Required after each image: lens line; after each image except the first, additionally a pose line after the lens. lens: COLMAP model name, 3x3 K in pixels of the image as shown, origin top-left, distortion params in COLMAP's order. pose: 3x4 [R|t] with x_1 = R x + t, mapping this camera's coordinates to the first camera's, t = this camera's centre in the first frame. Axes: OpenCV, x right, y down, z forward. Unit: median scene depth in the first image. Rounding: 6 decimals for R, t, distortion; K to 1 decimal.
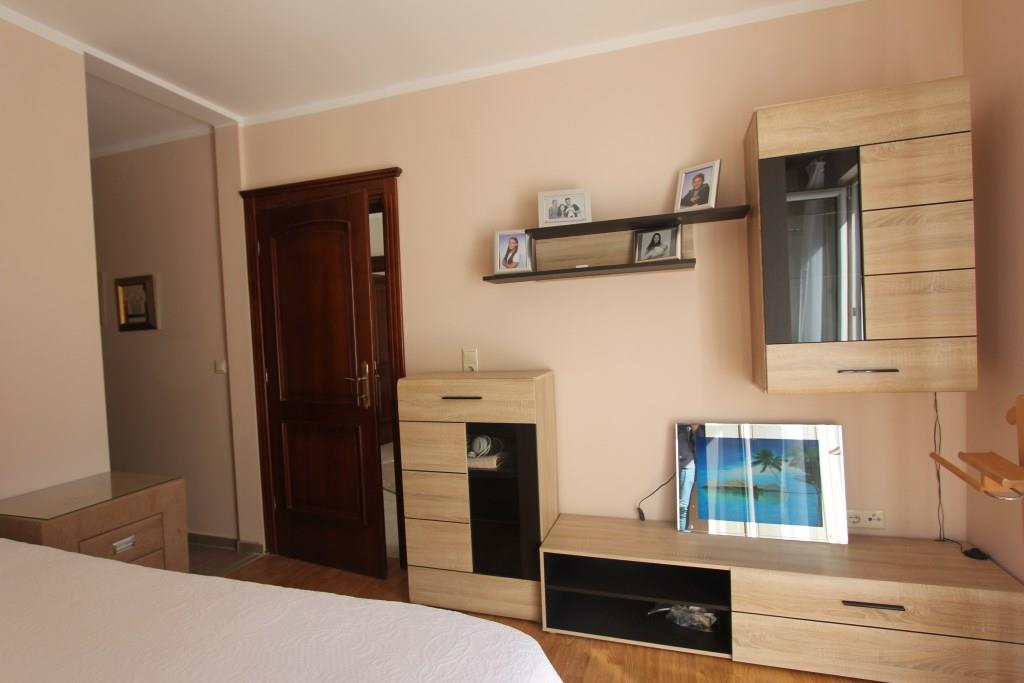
lens RADIAL K [[512.9, 0, 511.6], [0, 512.9, 349.6], [0, 0, 1]] dist [-0.020219, 0.004609]
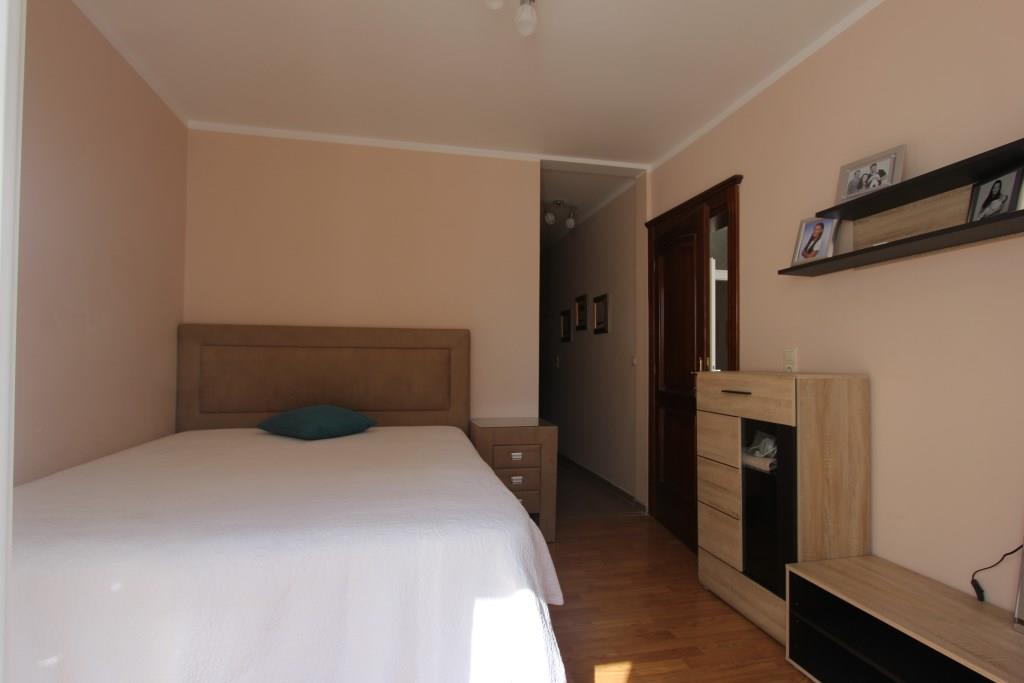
lens RADIAL K [[512.9, 0, 511.6], [0, 512.9, 349.6], [0, 0, 1]] dist [-0.020219, 0.004609]
pose [[0.504158, 0.026072, -0.863218, 0.530229], [-0.059522, 0.998216, -0.004614, 0.040369], [0.861558, 0.053707, 0.504810, 0.102282]]
